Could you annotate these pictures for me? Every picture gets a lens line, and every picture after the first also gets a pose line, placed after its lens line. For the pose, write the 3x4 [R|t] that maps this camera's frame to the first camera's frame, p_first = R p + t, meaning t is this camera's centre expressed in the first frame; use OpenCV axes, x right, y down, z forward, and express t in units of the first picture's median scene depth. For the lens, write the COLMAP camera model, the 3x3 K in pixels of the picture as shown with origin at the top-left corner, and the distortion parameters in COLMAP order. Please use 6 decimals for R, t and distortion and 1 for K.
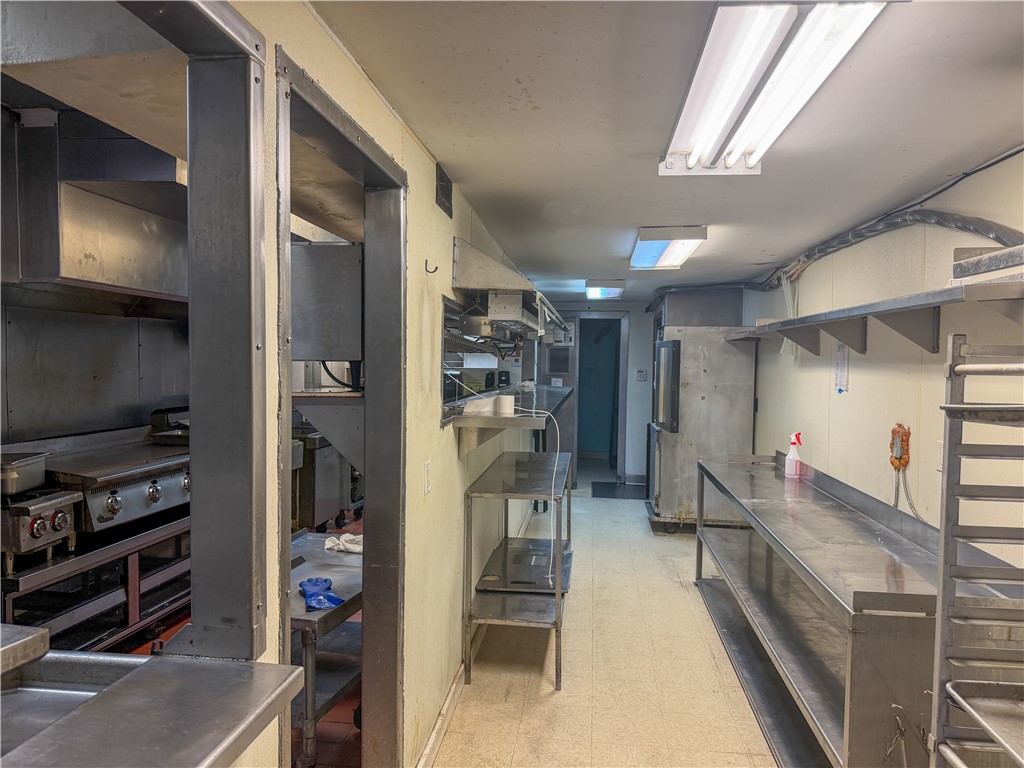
lens RADIAL K [[714.9, 0, 512.0], [0, 714.9, 384.0], [0, 0, 1]] dist [0.151881, -0.231377]
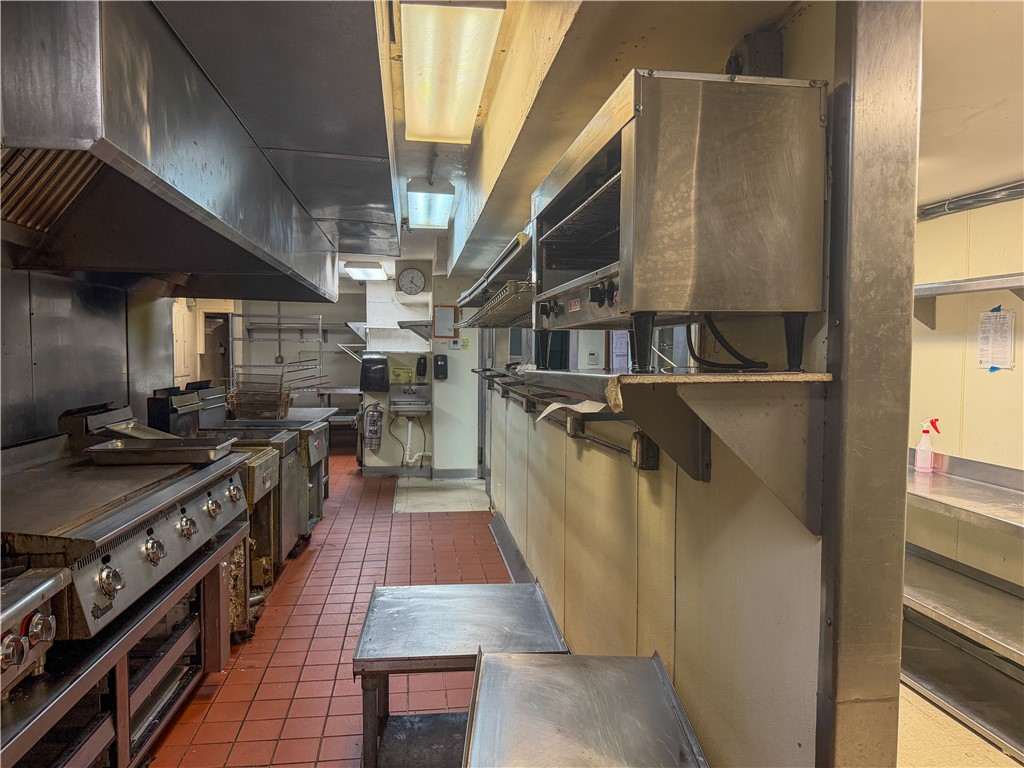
lens RADIAL K [[722.8, 0, 512.0], [0, 722.8, 384.0], [0, 0, 1]] dist [-0.007202, -0.005289]
pose [[0.966326, -0.016023, 0.256822, -0.305177], [0.011940, 0.999776, 0.017451, 0.005148], [-0.257044, -0.013797, 0.966301, 0.306220]]
